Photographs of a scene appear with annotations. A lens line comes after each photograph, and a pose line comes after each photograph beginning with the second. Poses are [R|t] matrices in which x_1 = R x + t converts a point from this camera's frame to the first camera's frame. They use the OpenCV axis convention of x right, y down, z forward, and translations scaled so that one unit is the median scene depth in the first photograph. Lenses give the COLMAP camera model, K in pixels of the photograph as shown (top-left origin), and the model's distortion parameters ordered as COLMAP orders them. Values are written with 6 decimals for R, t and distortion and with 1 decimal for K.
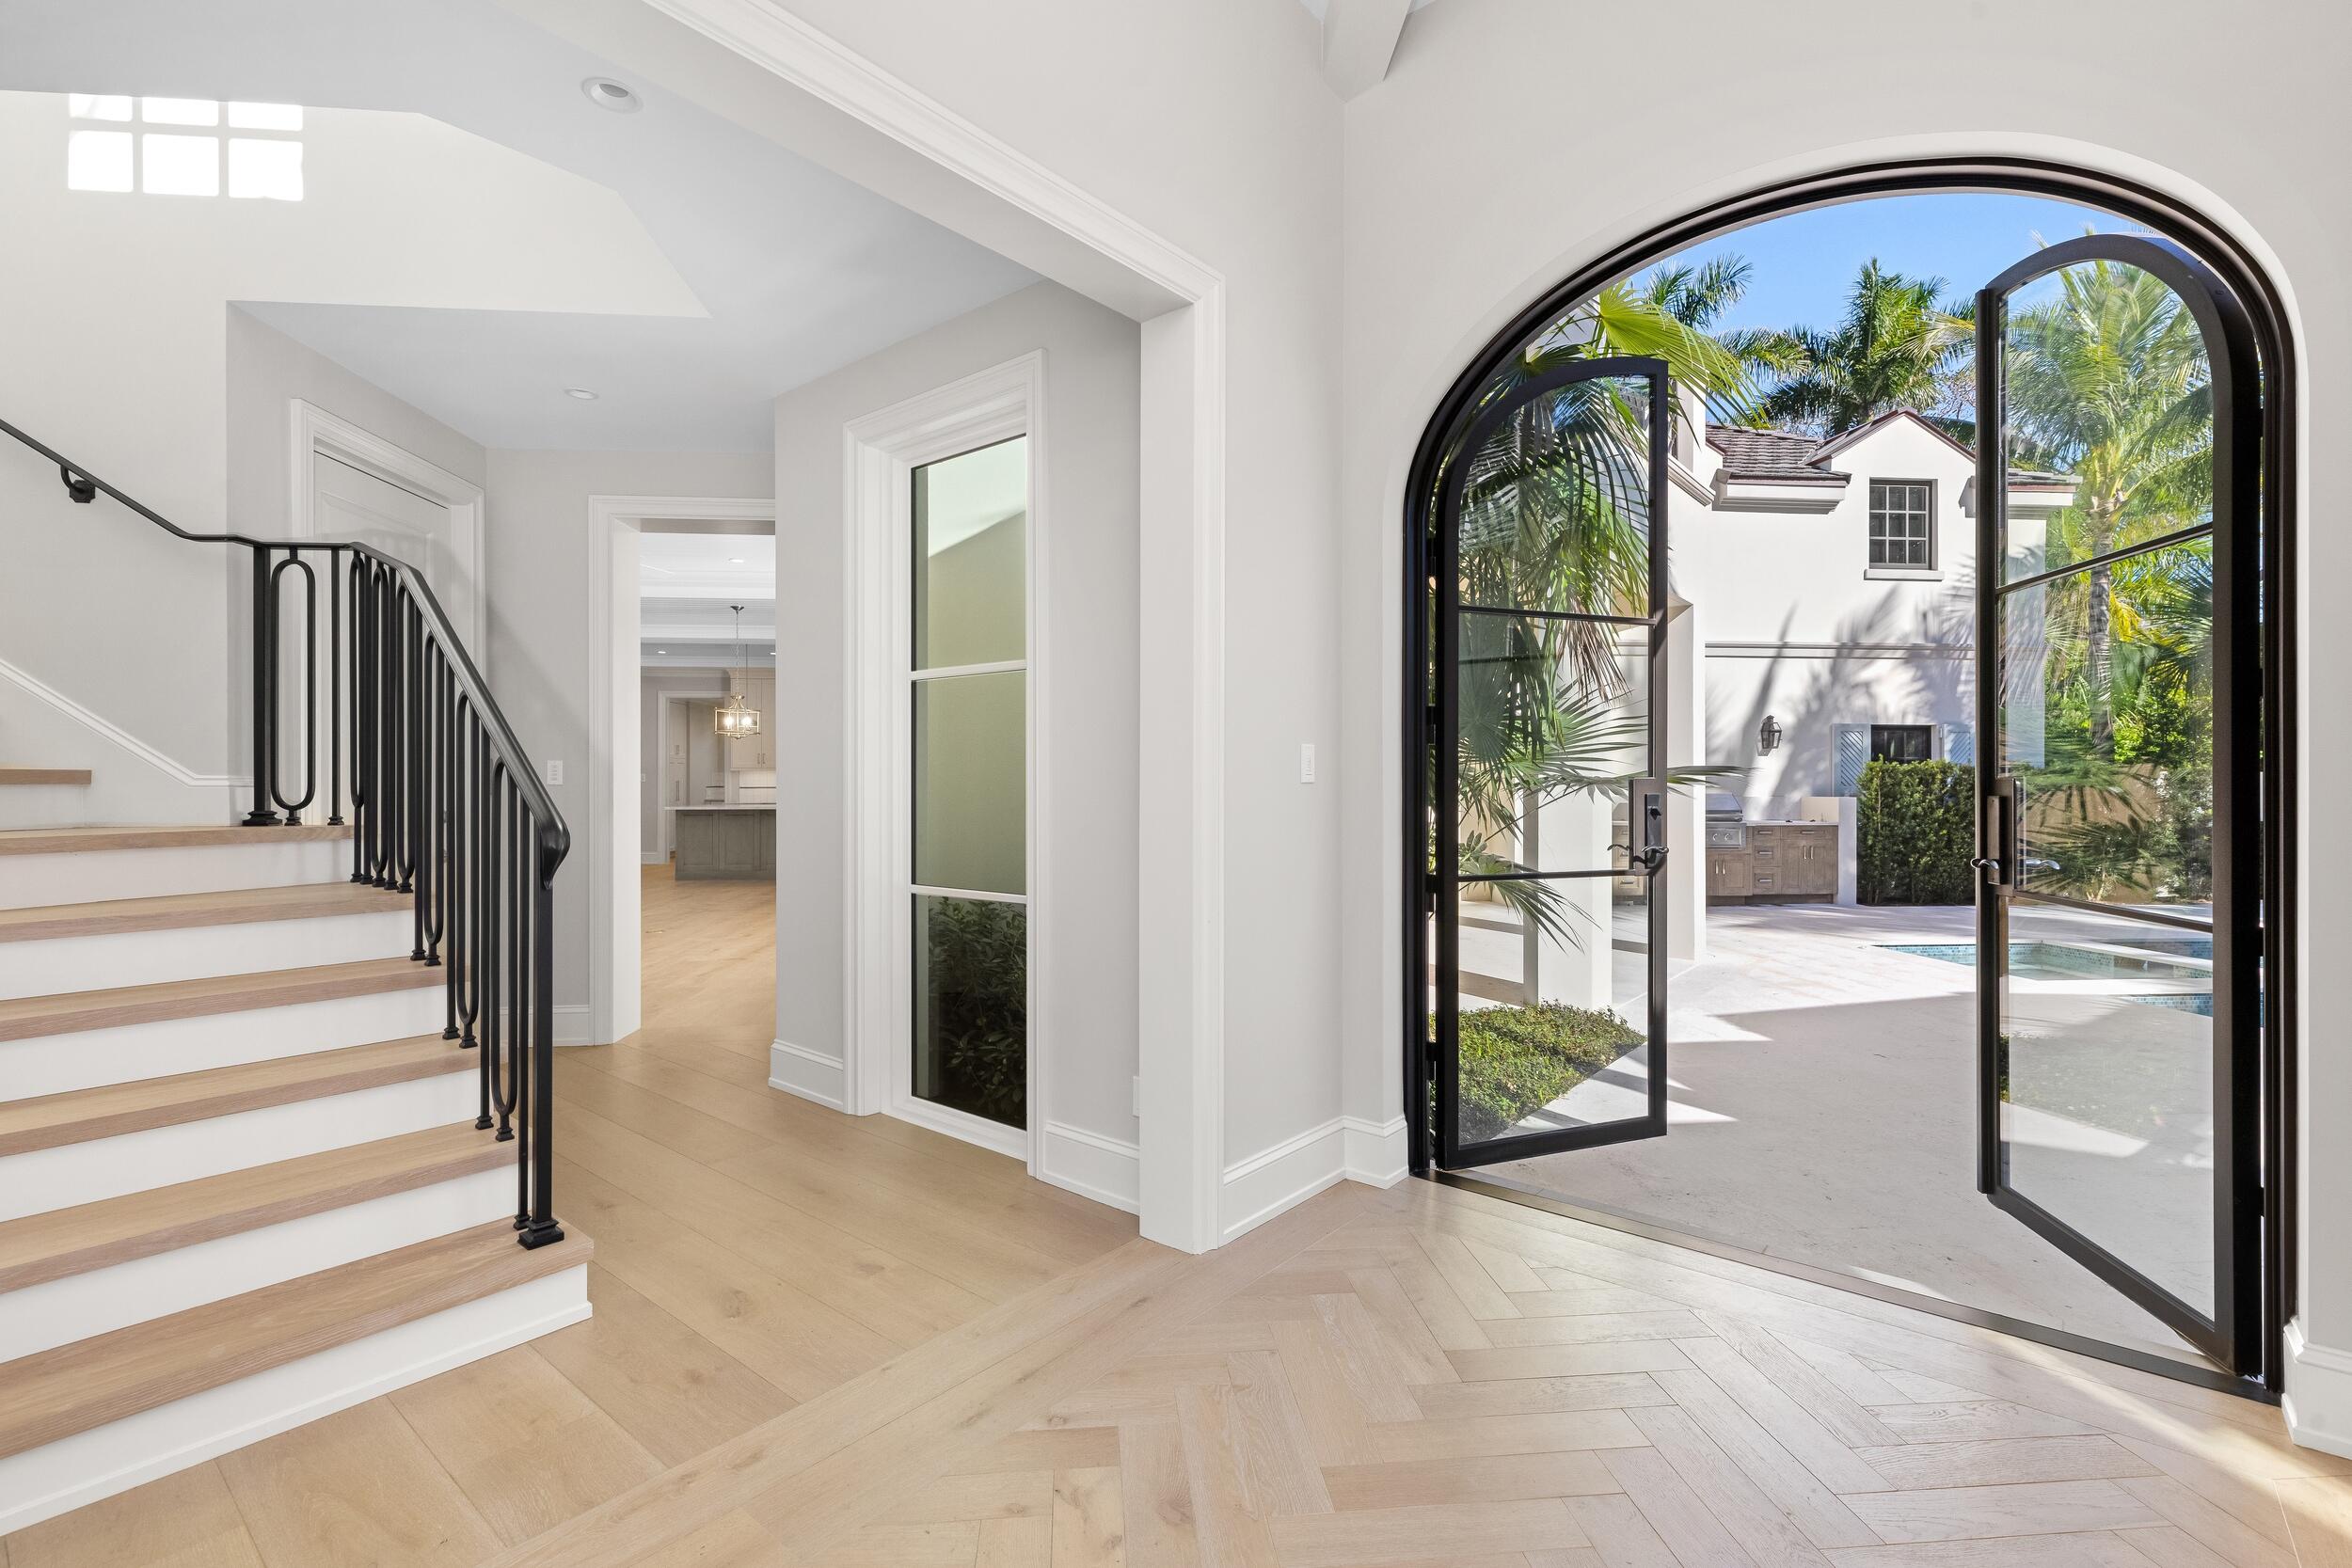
lens RADIAL K [[1060.3, 0, 1169.0], [0, 1060.3, 776.7], [0, 0, 1]] dist [0.006010, 0.000146]
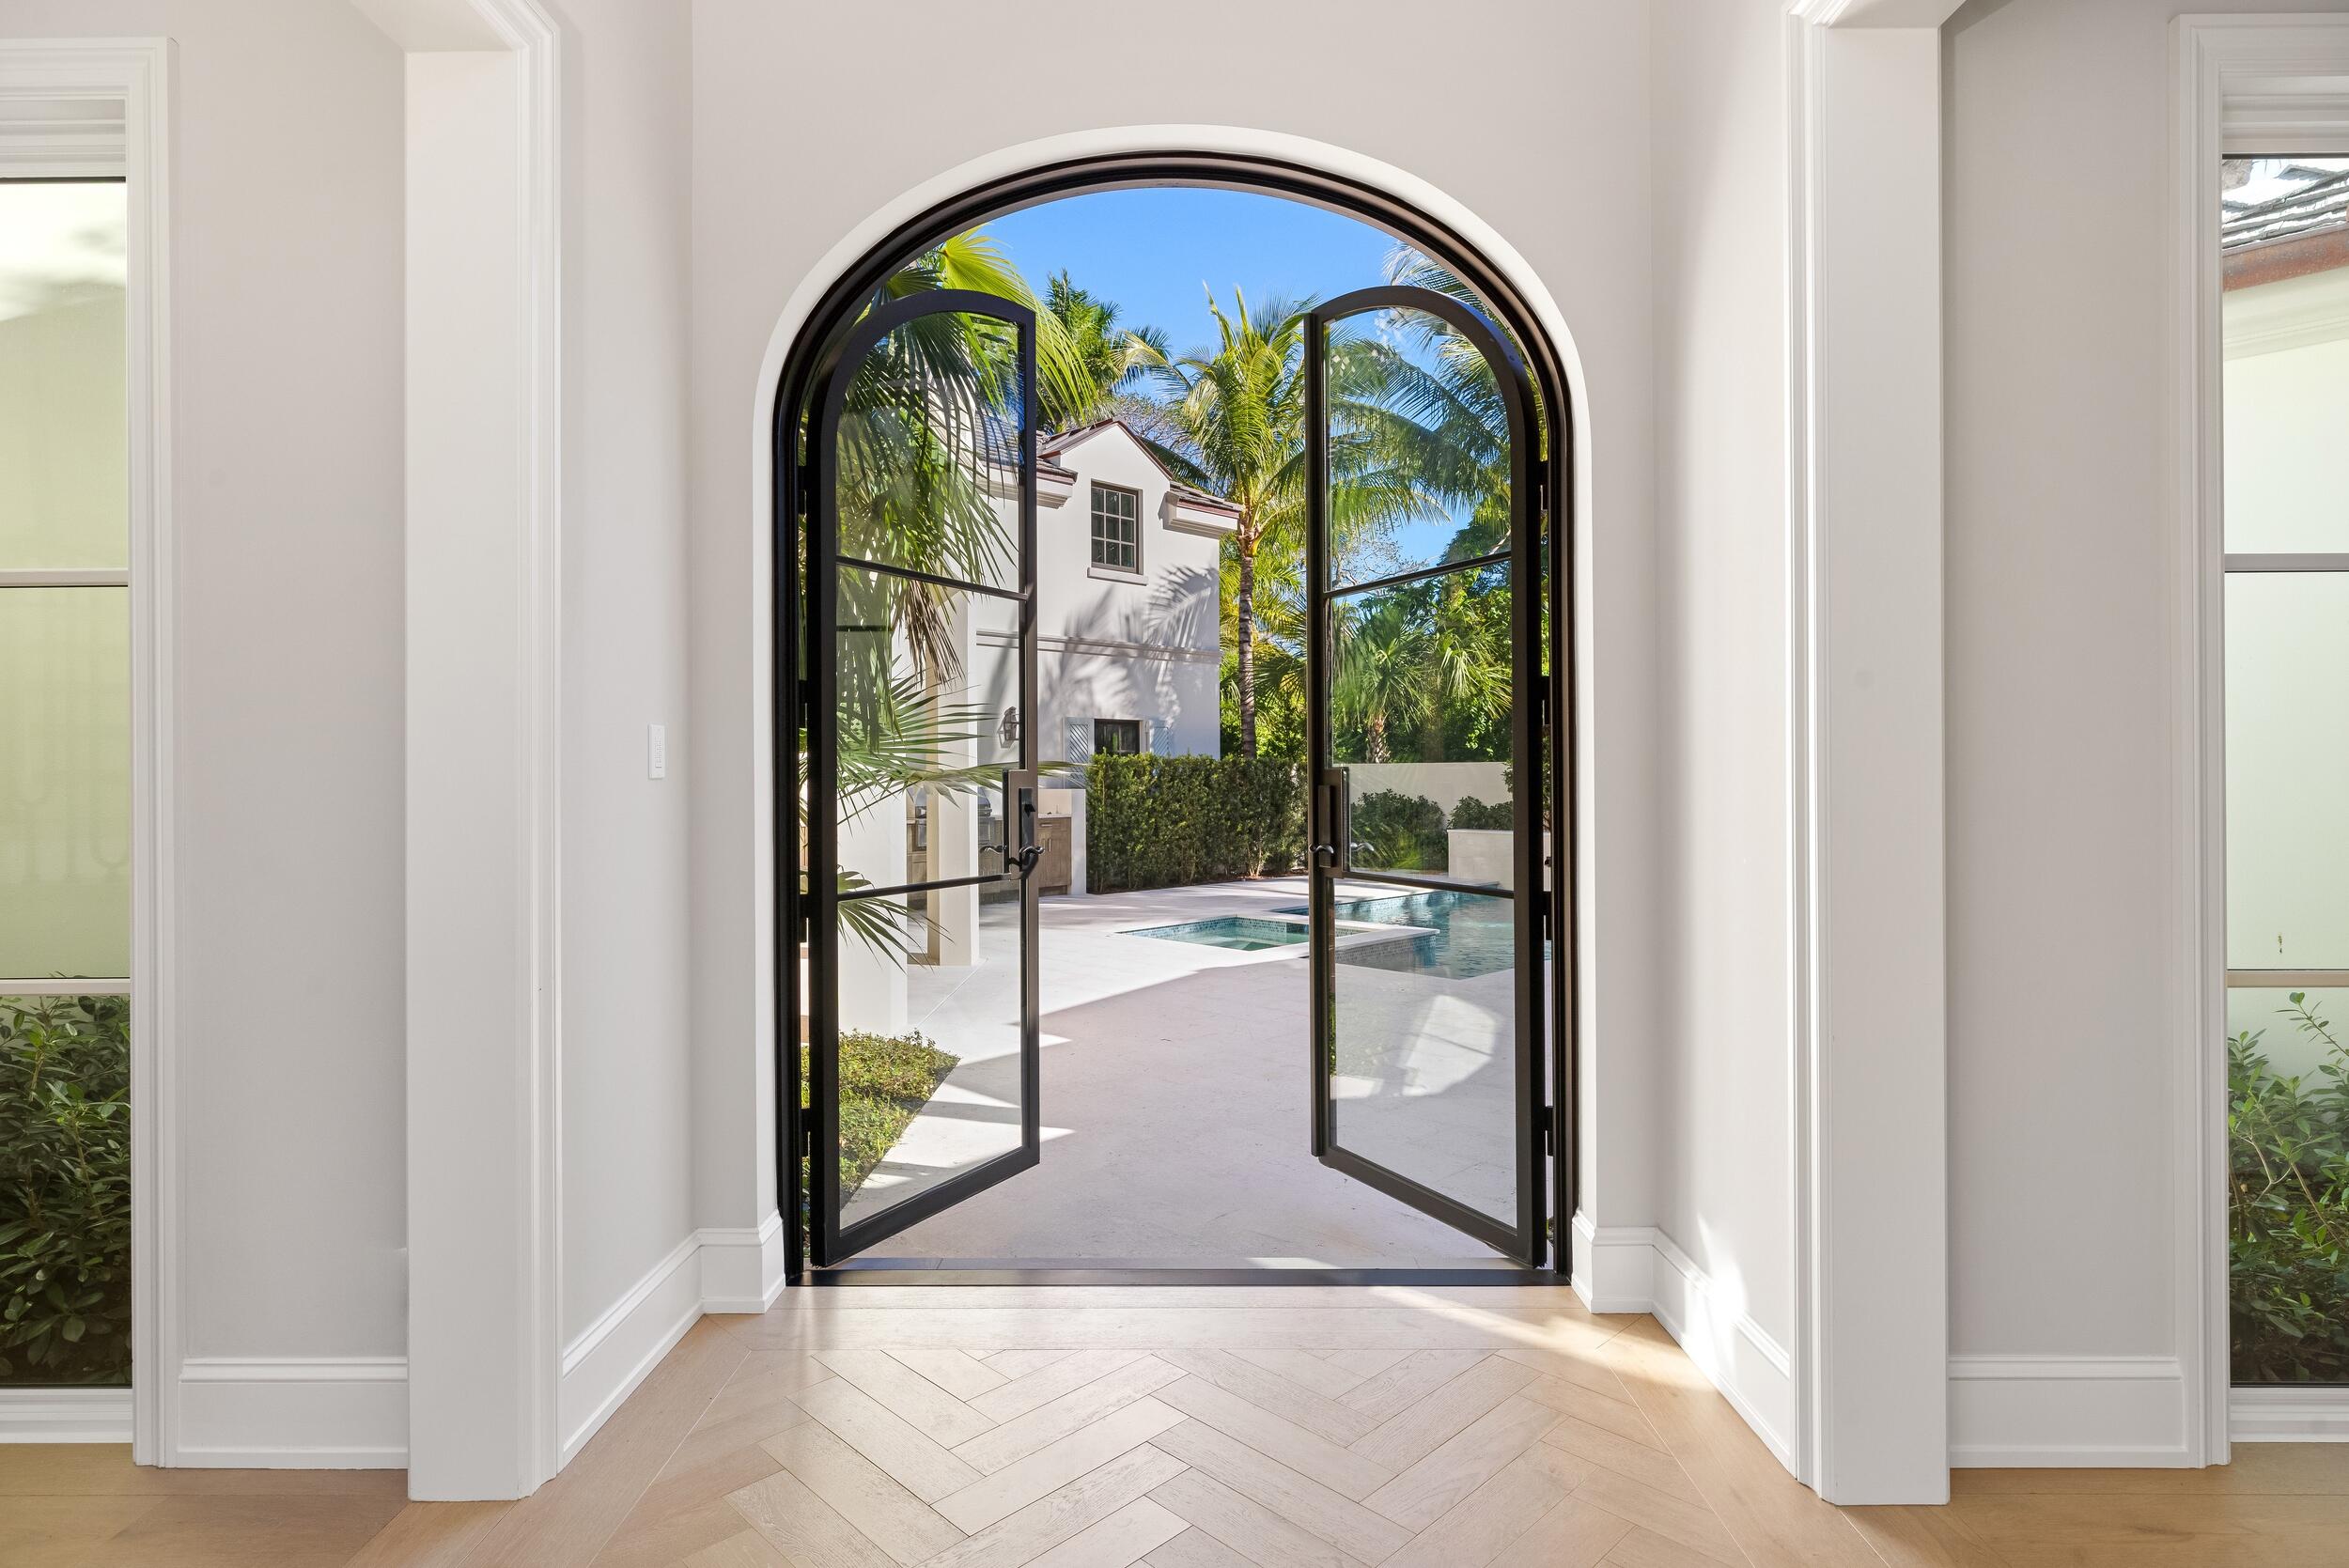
lens RADIAL K [[1222.1, 0, 1169.9], [0, 1222.1, 766.0], [0, 0, 1]] dist [-0.001989, -0.000073]
pose [[0.774156, -0.002191, 0.632991, -0.102863], [0.004816, 0.999985, -0.002429, 0.000636], [-0.632976, 0.004929, 0.774155, 0.115562]]
